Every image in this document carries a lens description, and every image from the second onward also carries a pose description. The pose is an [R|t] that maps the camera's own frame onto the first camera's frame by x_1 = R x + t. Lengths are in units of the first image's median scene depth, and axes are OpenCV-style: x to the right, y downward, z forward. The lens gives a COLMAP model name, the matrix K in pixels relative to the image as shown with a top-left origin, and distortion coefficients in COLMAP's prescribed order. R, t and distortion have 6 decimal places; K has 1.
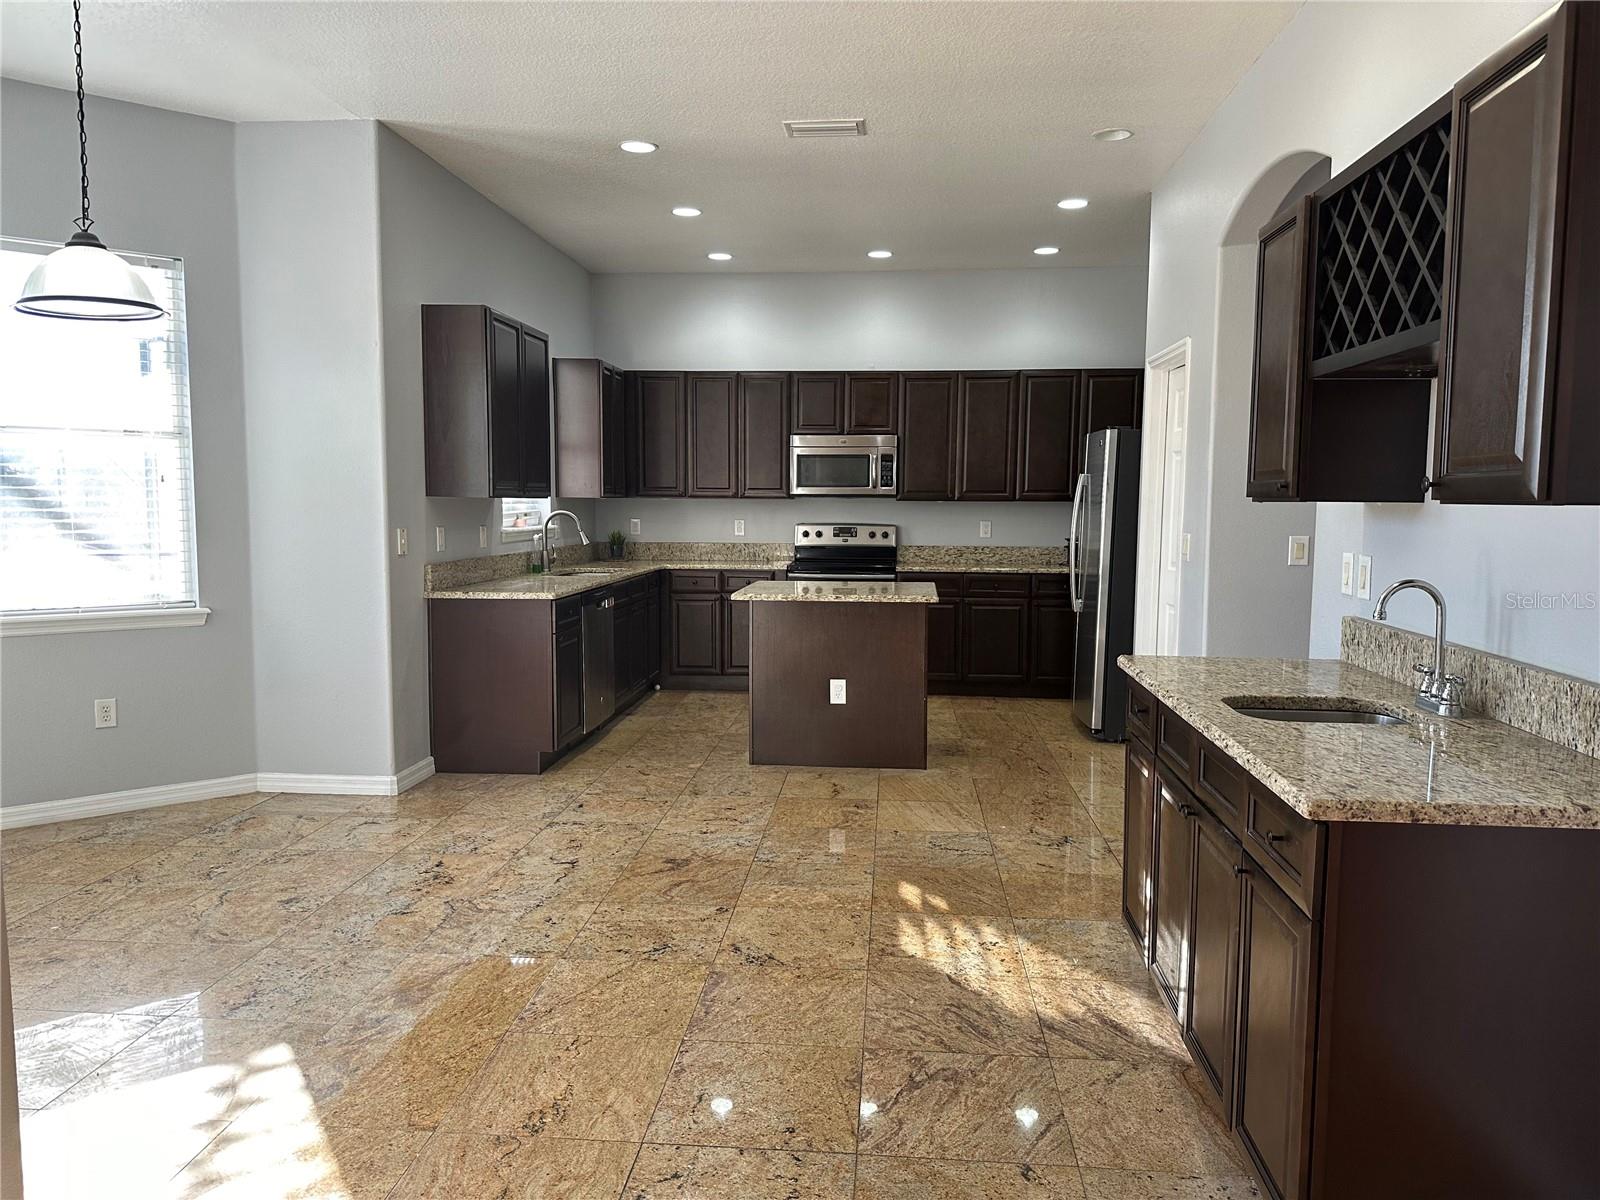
lens RADIAL K [[1109.8, 0, 803.6], [0, 1109.8, 599.6], [0, 0, 1]] dist [0.008081, -0.022849]
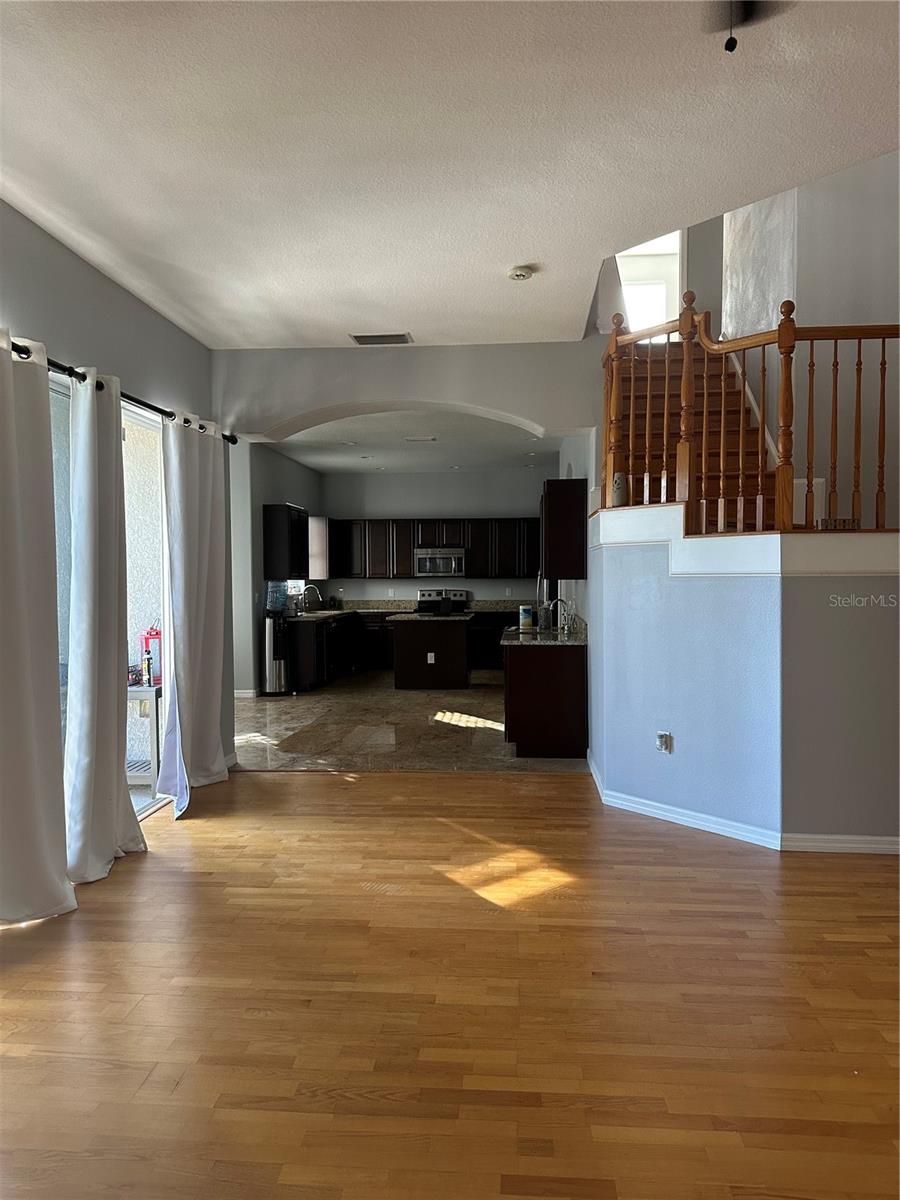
lens RADIAL K [[832.4, 0, 450.6], [0, 832.4, 597.5], [0, 0, 1]] dist [0.008081, -0.022849]
pose [[0.999931, -0.009612, 0.006825, 0.045480], [0.010011, 0.998080, -0.061121, 0.044671], [-0.006225, 0.061186, 0.998107, -0.606432]]
